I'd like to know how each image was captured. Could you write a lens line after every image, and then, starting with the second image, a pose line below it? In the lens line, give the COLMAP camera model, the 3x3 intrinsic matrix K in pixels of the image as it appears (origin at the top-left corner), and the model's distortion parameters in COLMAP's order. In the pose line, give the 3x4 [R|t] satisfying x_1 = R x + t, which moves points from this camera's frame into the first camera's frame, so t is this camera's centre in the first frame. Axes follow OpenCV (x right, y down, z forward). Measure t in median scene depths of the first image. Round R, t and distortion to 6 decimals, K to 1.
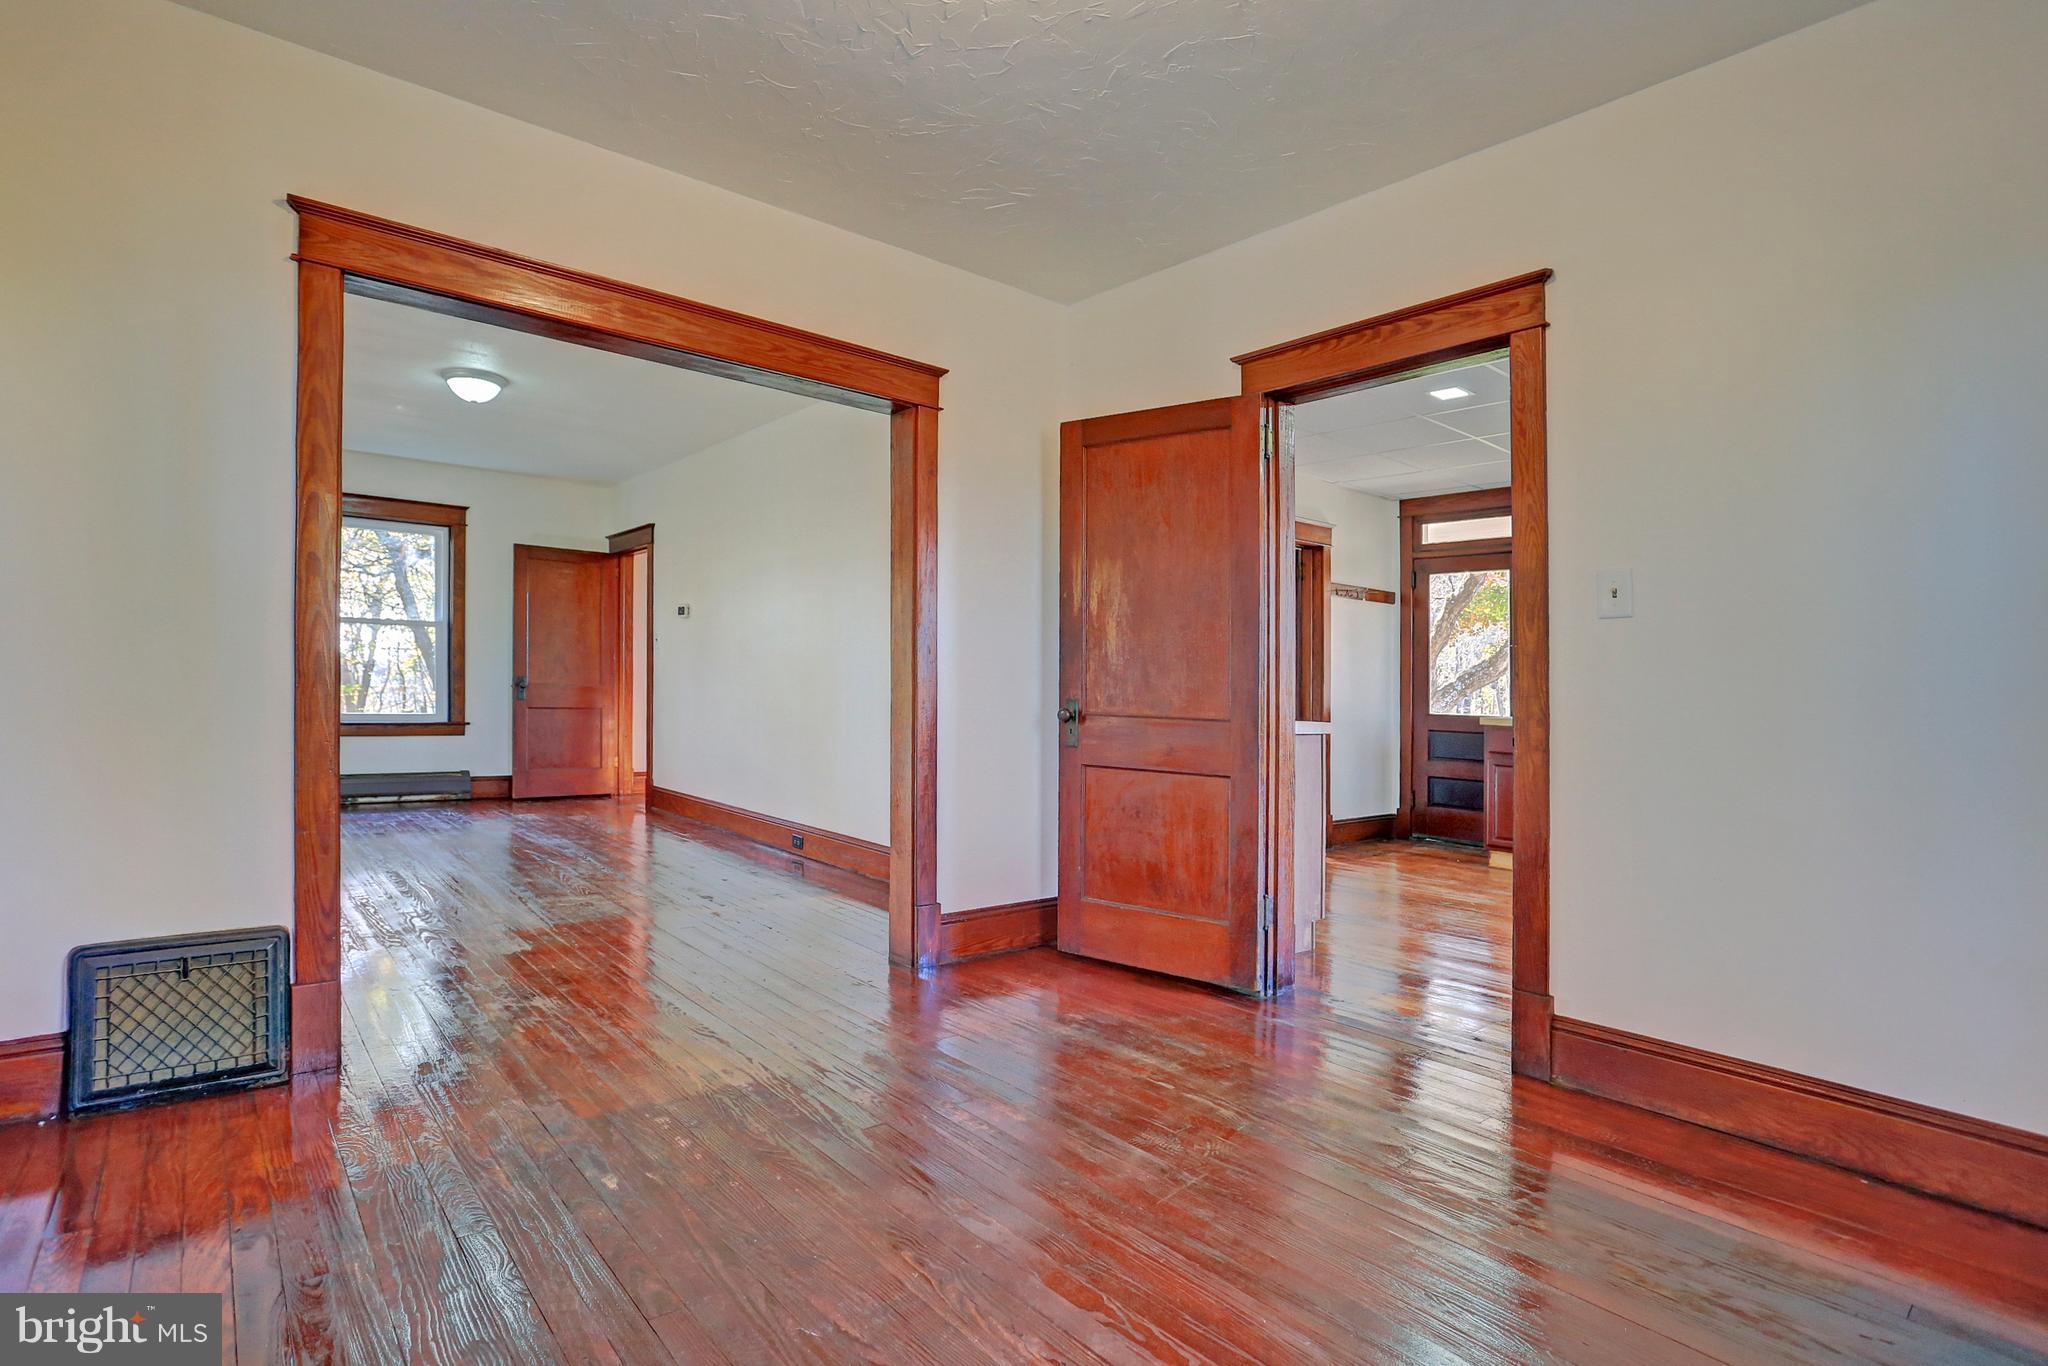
lens RADIAL K [[1033.3, 0, 986.7], [0, 1033.3, 664.1], [0, 0, 1]] dist [-0.049551, 0.022597]
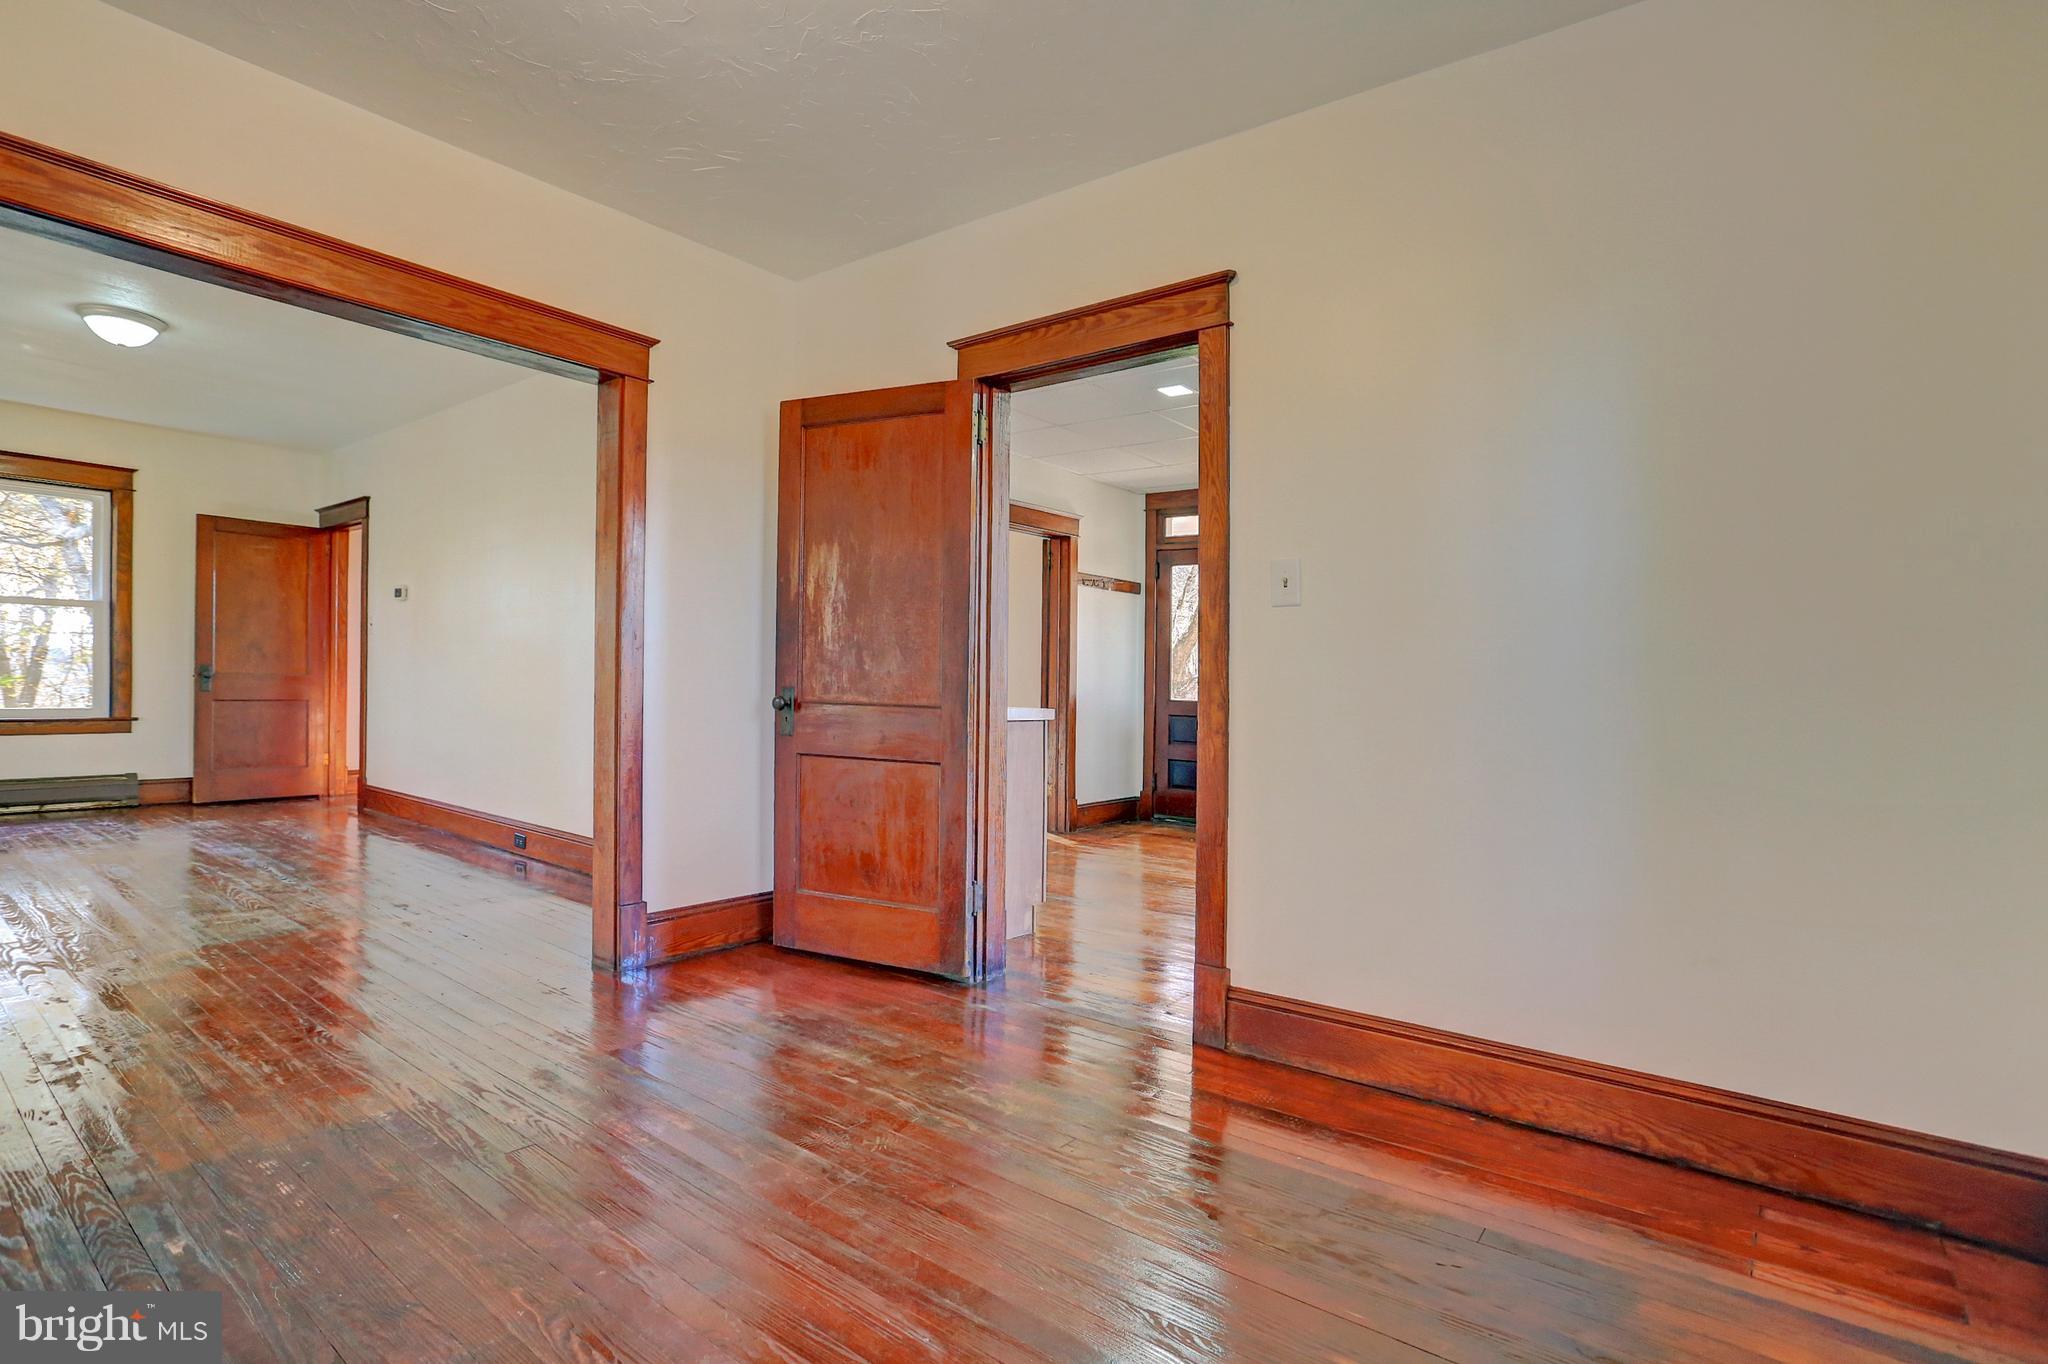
lens RADIAL K [[1033.3, 0, 1004.4], [0, 1033.3, 662.4], [0, 0, 1]] dist [-0.049551, 0.022597]
pose [[0.978419, -0.000264, 0.206630, 0.083886], [-0.001543, 0.999962, 0.008584, 0.002987], [-0.206625, -0.008718, 0.978381, 0.012409]]
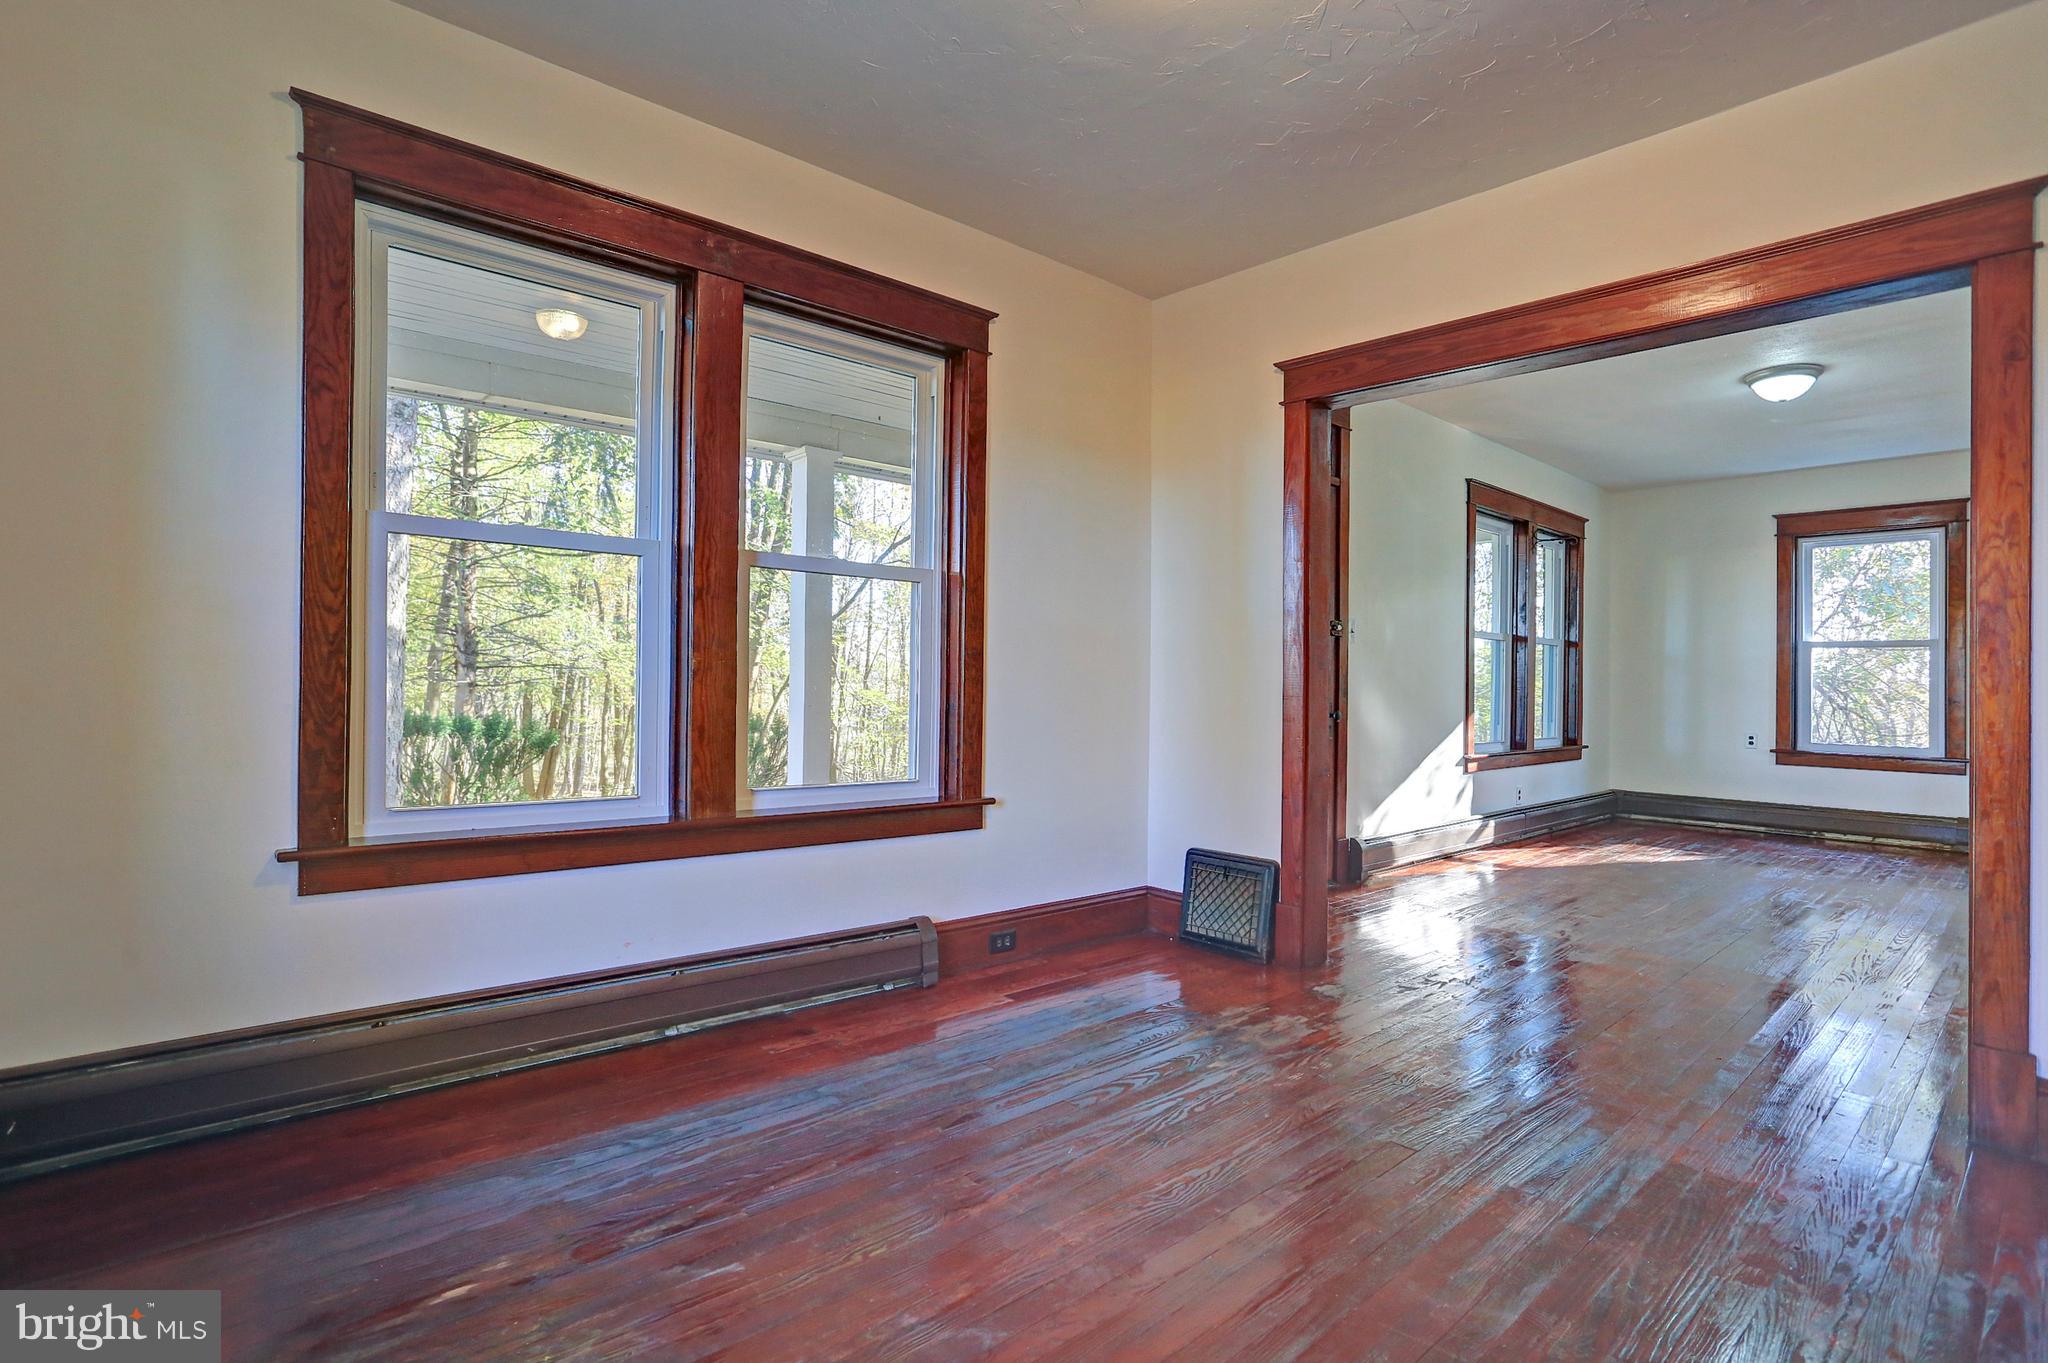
lens RADIAL K [[1033.3, 0, 1008.4], [0, 1033.3, 699.3], [0, 0, 1]] dist [-0.049551, 0.022597]
pose [[0.064767, -0.005543, -0.997885, 0.540432], [0.002773, 0.999982, -0.005374, 0.021558], [0.997897, -0.002419, 0.064781, 0.361191]]
